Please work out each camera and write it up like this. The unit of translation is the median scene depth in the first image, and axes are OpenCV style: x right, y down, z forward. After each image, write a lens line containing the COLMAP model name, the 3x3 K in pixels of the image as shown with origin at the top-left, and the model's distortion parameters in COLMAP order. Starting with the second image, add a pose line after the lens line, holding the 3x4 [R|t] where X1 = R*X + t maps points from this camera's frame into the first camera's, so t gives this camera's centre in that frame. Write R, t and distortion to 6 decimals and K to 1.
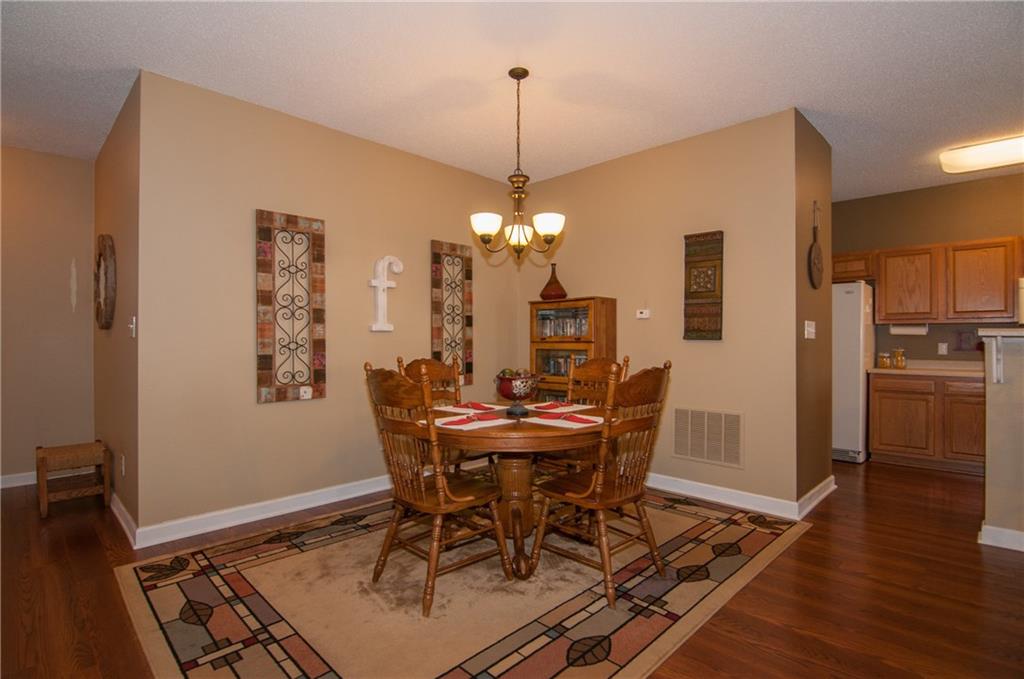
lens RADIAL K [[499.0, 0, 510.0], [0, 499.0, 350.8], [0, 0, 1]] dist [-0.006779, -0.011913]
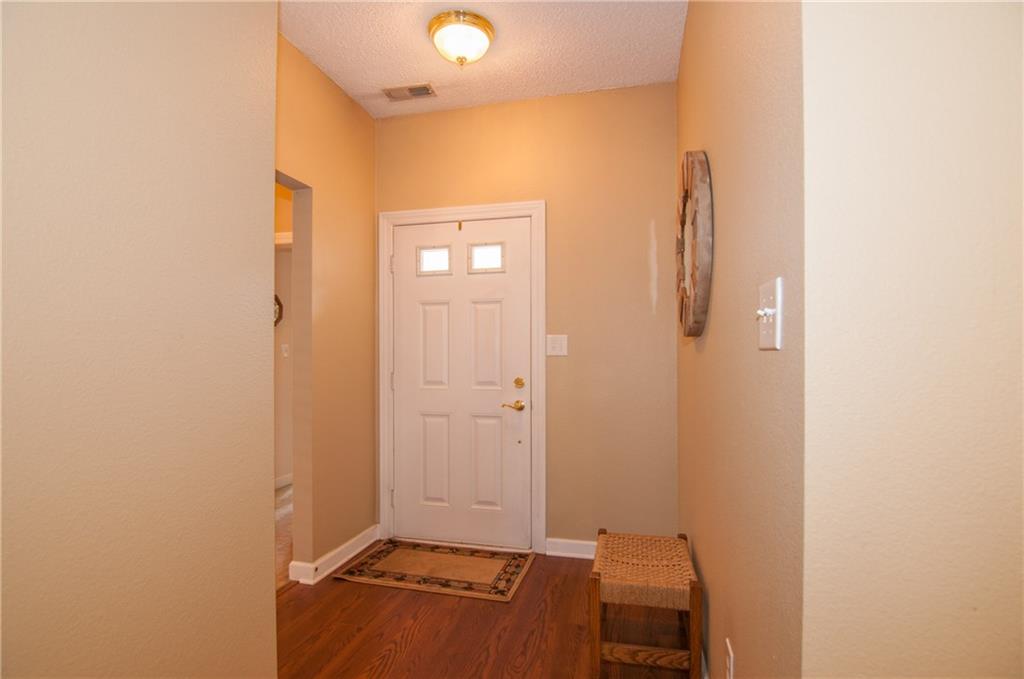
lens RADIAL K [[519.6, 0, 497.7], [0, 519.6, 350.5], [0, 0, 1]] dist [-0.009647, -0.002040]
pose [[0.498918, -0.019613, -0.866427, -0.471394], [-0.009095, 0.999570, -0.027864, -0.014287], [0.866602, 0.021782, 0.498525, 0.575801]]
